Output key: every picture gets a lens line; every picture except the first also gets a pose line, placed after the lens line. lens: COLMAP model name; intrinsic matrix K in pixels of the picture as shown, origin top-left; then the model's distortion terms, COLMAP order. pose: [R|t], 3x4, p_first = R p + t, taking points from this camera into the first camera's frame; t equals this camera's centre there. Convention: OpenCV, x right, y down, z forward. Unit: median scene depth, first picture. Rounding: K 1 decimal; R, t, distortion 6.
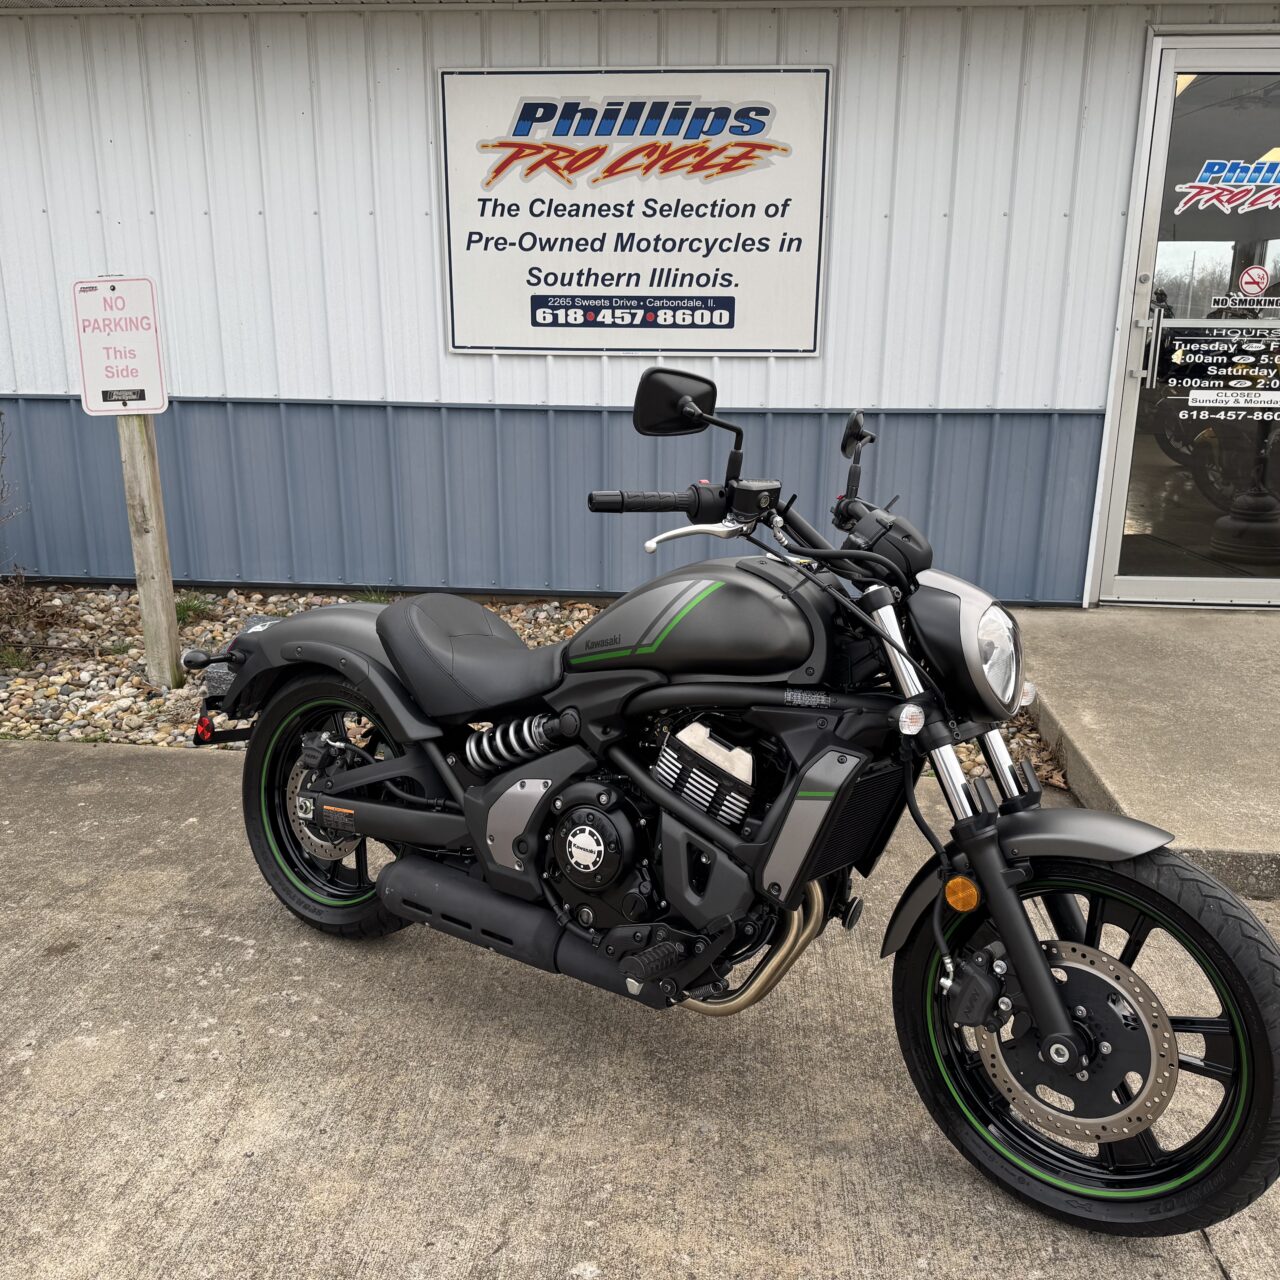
lens RADIAL K [[1200.6, 0, 614.4], [0, 1200.6, 643.3], [0, 0, 1]] dist [0.019214, 0.000000]
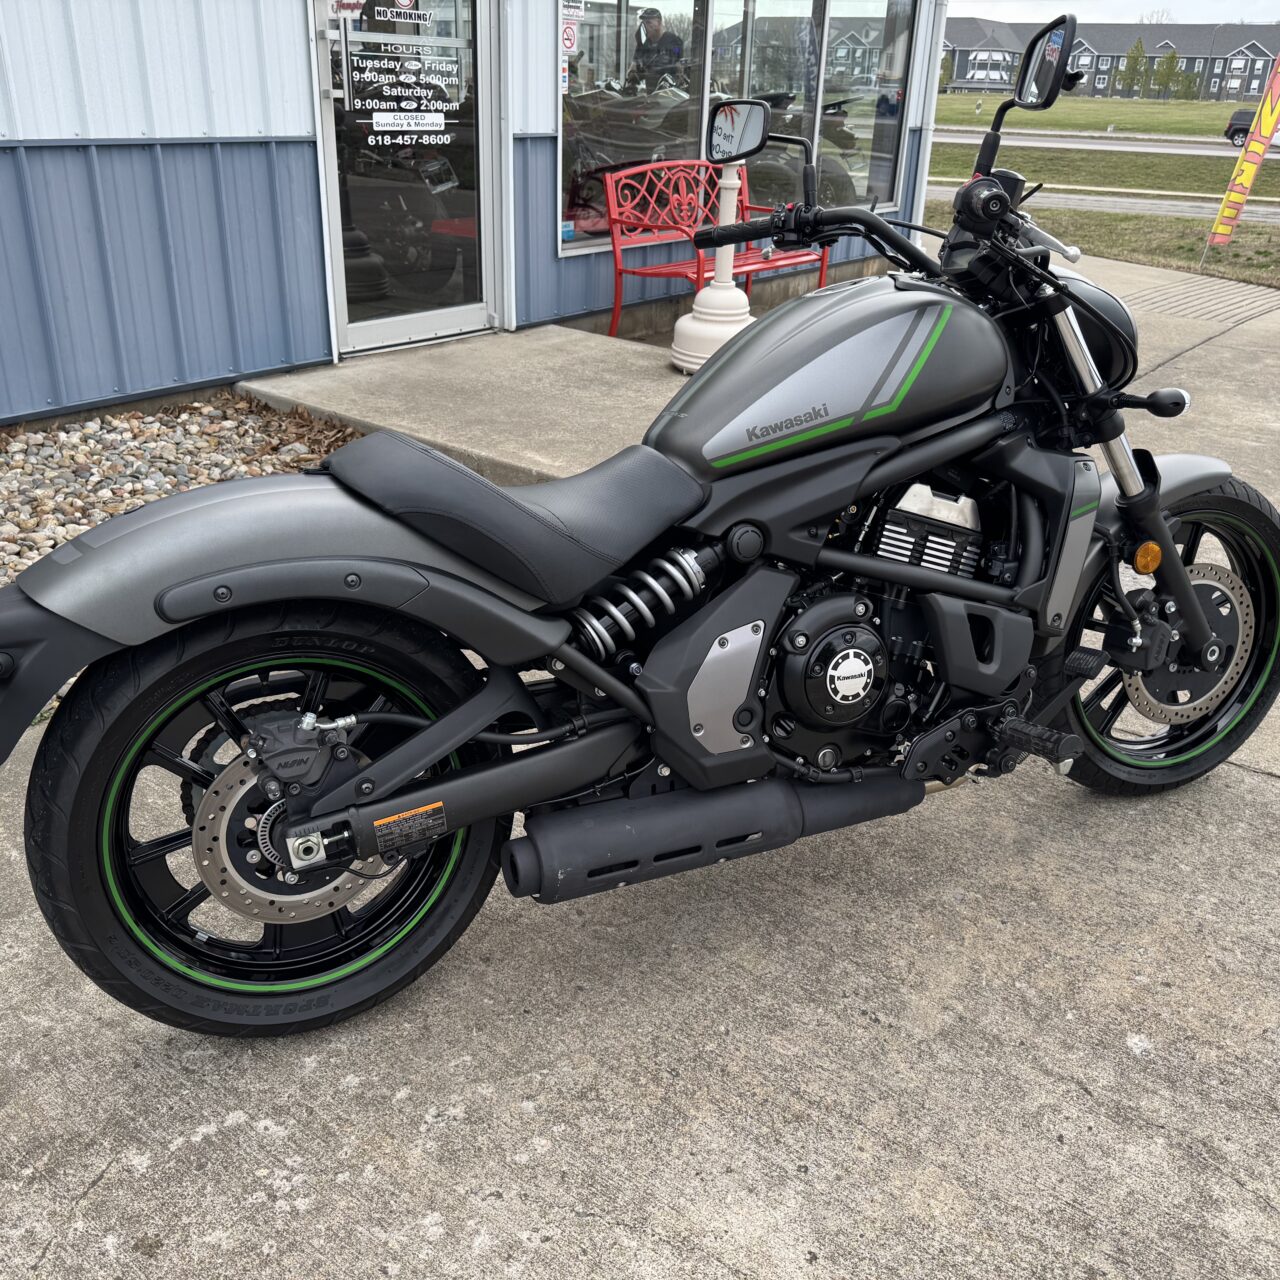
lens RADIAL K [[1200.6, 0, 672.0], [0, 1200.6, 662.6], [0, 0, 1]] dist [0.019214, 0.000000]
pose [[0.519081, -0.362713, 0.773947, -0.300433], [0.201221, 0.931900, 0.301781, -0.045018], [-0.830702, -0.000914, 0.556717, 0.273710]]
